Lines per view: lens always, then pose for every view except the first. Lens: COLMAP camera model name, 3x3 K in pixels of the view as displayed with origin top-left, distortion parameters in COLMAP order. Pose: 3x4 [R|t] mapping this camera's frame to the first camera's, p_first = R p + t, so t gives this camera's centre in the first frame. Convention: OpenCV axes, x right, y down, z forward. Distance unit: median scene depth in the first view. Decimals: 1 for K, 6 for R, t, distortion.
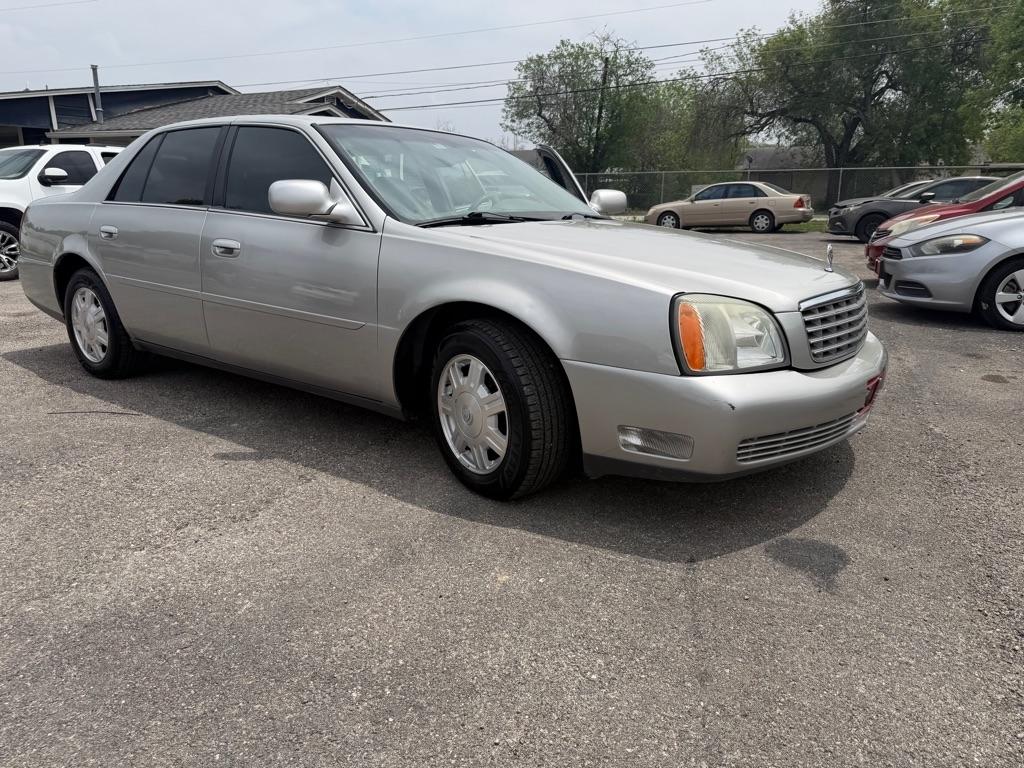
lens RADIAL K [[741.0, 0, 516.8], [0, 741.0, 367.1], [0, 0, 1]] dist [0.003082, -0.006111]
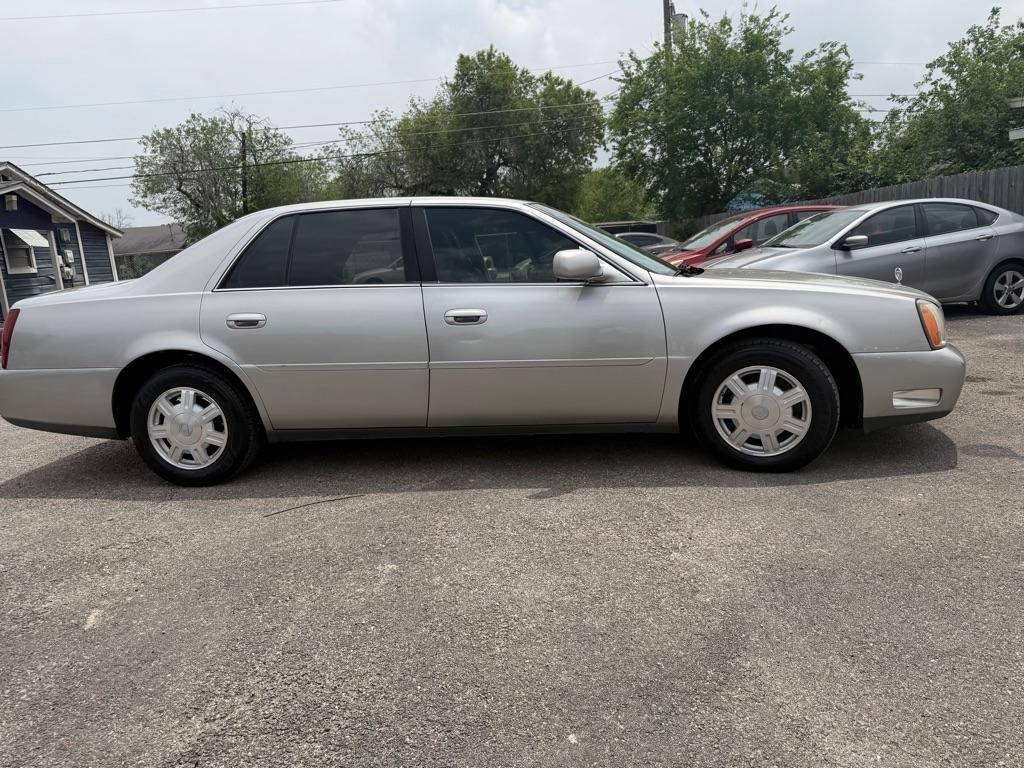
lens RADIAL K [[726.6, 0, 529.5], [0, 726.6, 374.9], [0, 0, 1]] dist [0.030968, -0.049263]
pose [[0.861527, -0.139519, 0.488165, -0.667600], [0.176496, 0.983835, -0.030301, -0.021757], [-0.476046, 0.112264, 0.872225, 0.031133]]
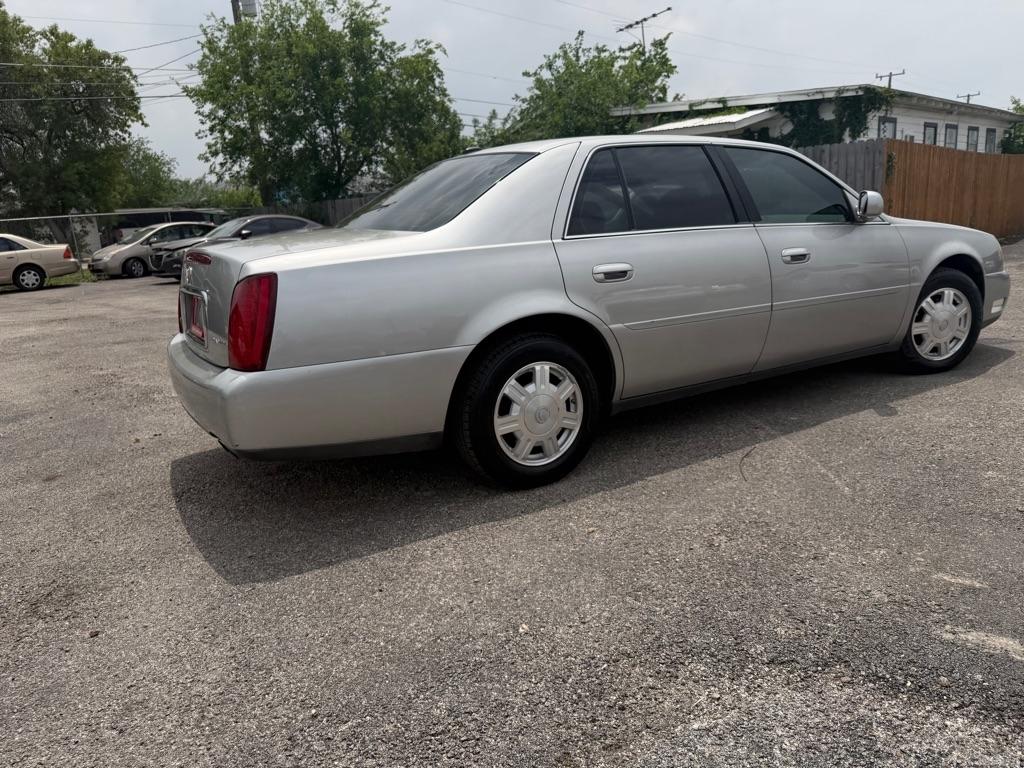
lens RADIAL K [[723.5, 0, 521.9], [0, 723.5, 382.1], [0, 0, 1]] dist [0.025197, -0.037545]
pose [[0.375089, -0.237036, 0.896171, -1.241806], [0.272986, 0.952129, 0.137580, -0.192907], [-0.885882, 0.193037, 0.421841, 0.748040]]
